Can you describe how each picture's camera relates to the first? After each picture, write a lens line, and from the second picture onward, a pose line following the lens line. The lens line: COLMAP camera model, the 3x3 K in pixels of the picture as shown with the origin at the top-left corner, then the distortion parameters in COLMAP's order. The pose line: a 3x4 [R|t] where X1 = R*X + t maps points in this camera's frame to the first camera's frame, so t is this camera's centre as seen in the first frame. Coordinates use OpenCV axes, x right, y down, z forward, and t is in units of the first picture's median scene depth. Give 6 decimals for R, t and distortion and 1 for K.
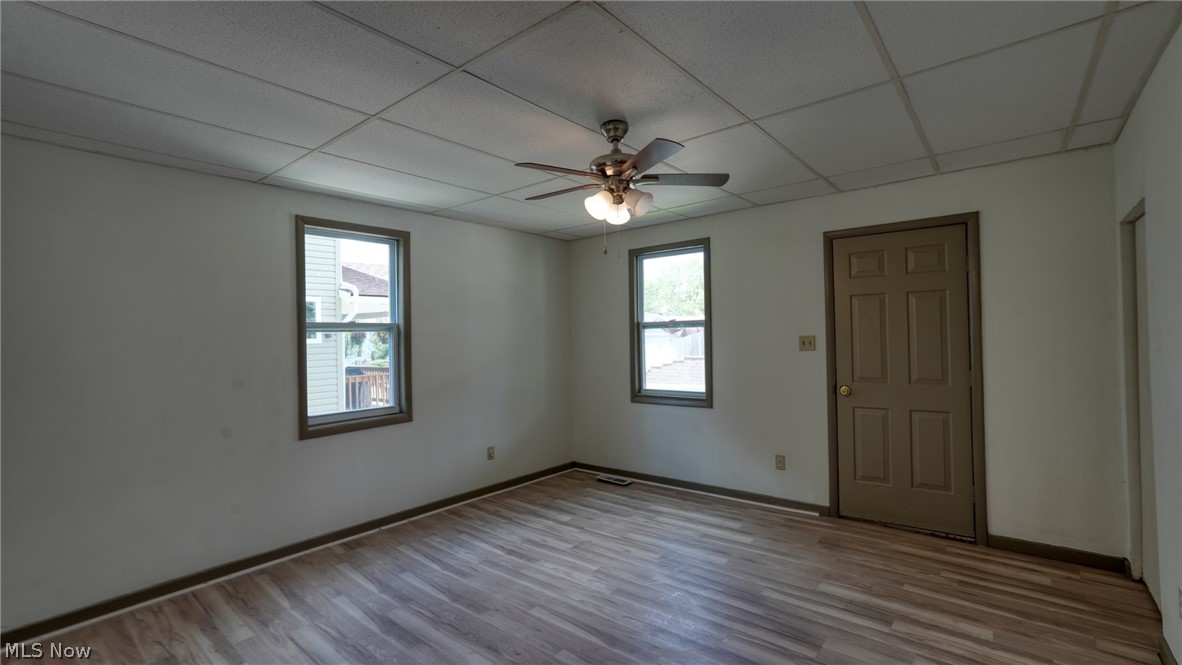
lens RADIAL K [[519.5, 0, 588.1], [0, 519.5, 333.1], [0, 0, 1]] dist [-0.023023, 0.009606]
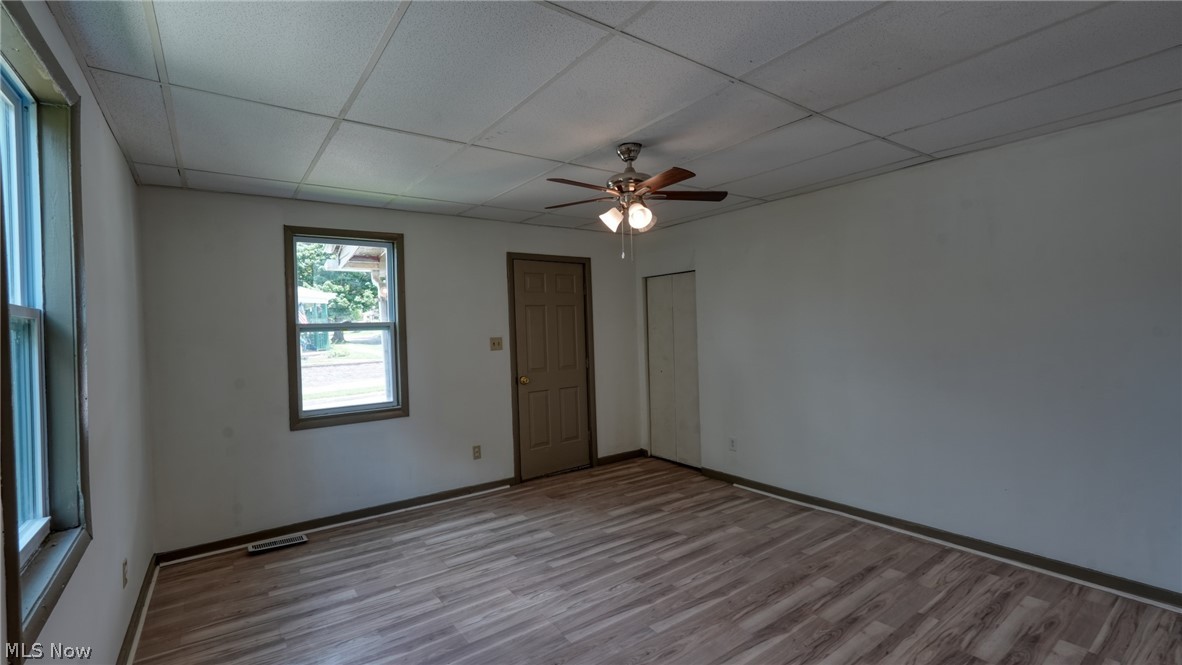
lens RADIAL K [[519.5, 0, 588.1], [0, 519.5, 333.1], [0, 0, 1]] dist [-0.023023, 0.009606]
pose [[0.247783, 0.004516, 0.968805, -0.705702], [0.019504, 0.999763, -0.009649, 0.011379], [-0.968619, 0.021286, 0.247636, 0.537277]]
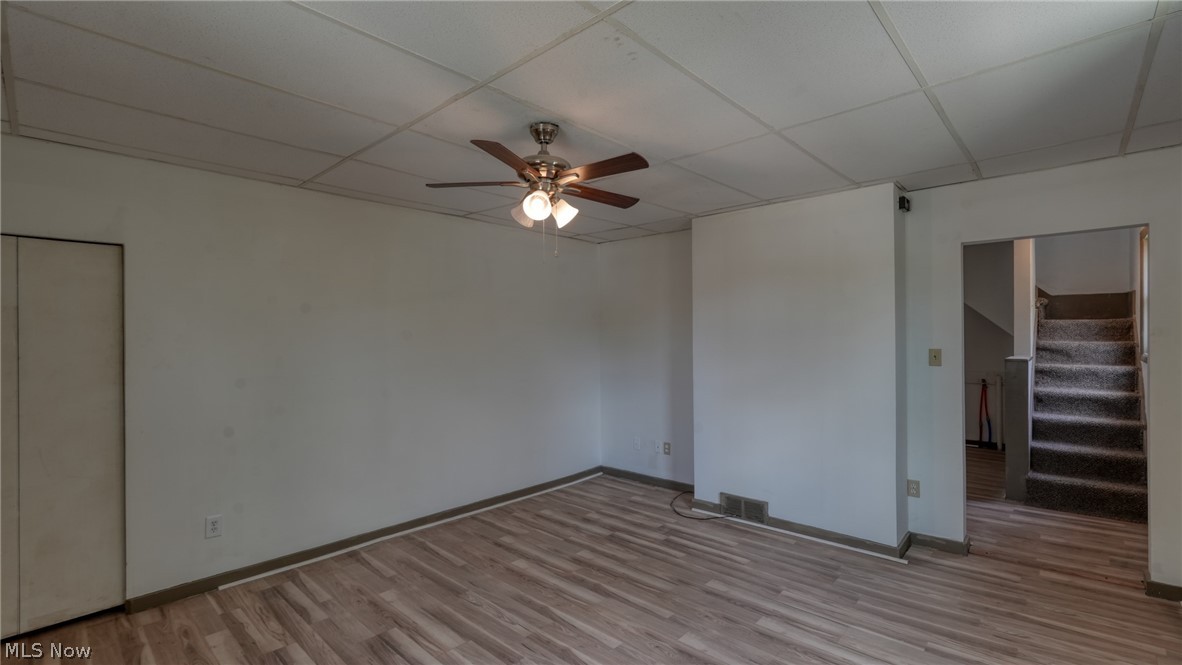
lens RADIAL K [[519.5, 0, 588.1], [0, 519.5, 333.1], [0, 0, 1]] dist [-0.023023, 0.009606]
pose [[-0.997863, 0.035510, 0.054854, -0.046285], [0.034820, 0.999303, -0.013479, 0.001267], [-0.055294, -0.011541, -0.998403, 1.291388]]
